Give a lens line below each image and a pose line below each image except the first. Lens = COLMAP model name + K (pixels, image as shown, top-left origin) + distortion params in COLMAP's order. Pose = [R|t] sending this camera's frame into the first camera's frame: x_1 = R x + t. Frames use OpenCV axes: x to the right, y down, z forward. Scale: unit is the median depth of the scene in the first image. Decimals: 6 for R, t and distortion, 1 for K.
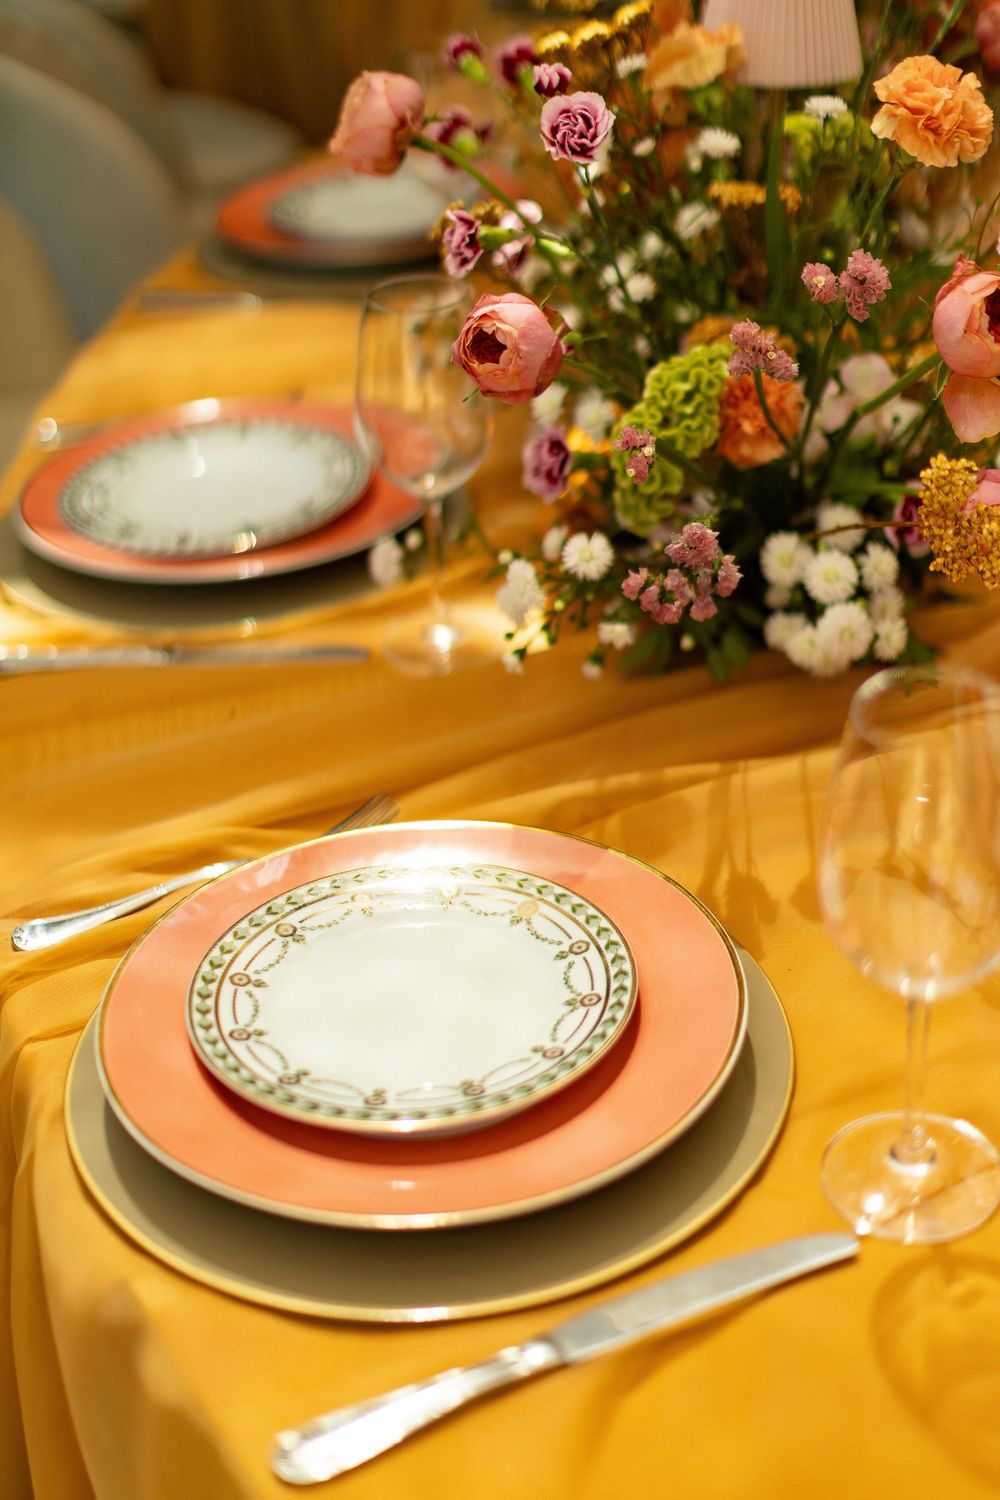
lens RADIAL K [[2308.2, 0, 500.0], [0, 2308.2, 750.0], [0, 0, 1]] dist [0.003196, 0.063338]
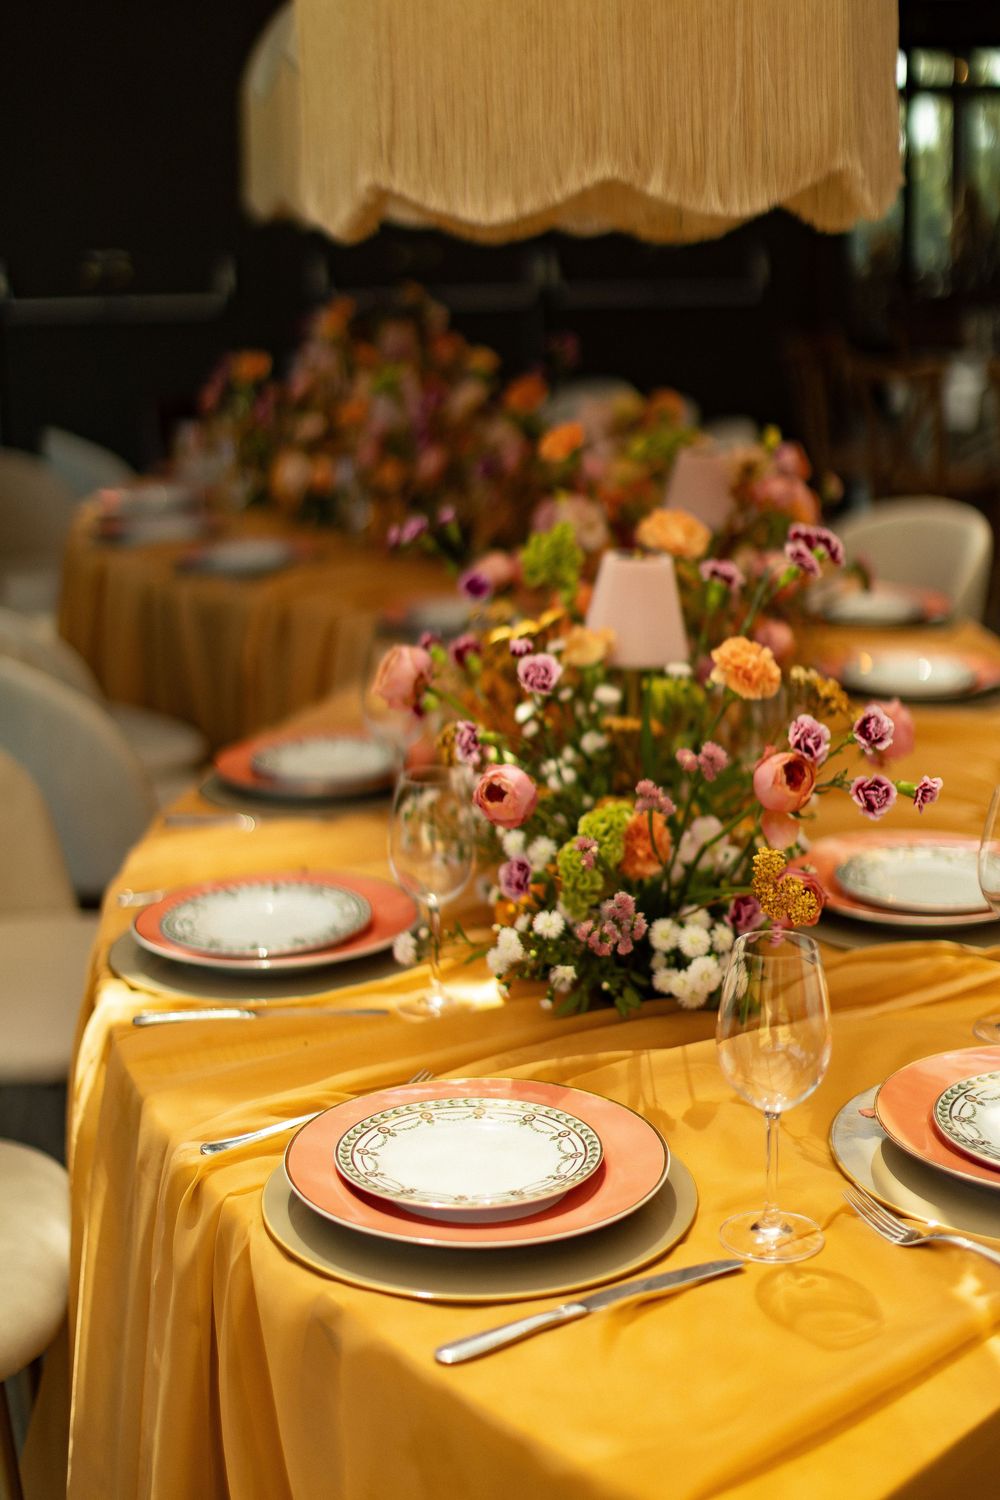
lens RADIAL K [[2199.9, 0, 497.6], [0, 2199.9, 786.9], [0, 0, 1]] dist [0.036136, -0.018539]
pose [[0.995038, 0.013157, 0.098626, -0.151315], [0.012263, 0.967445, -0.252783, 0.212695], [-0.098741, 0.252738, 0.962483, -0.517299]]
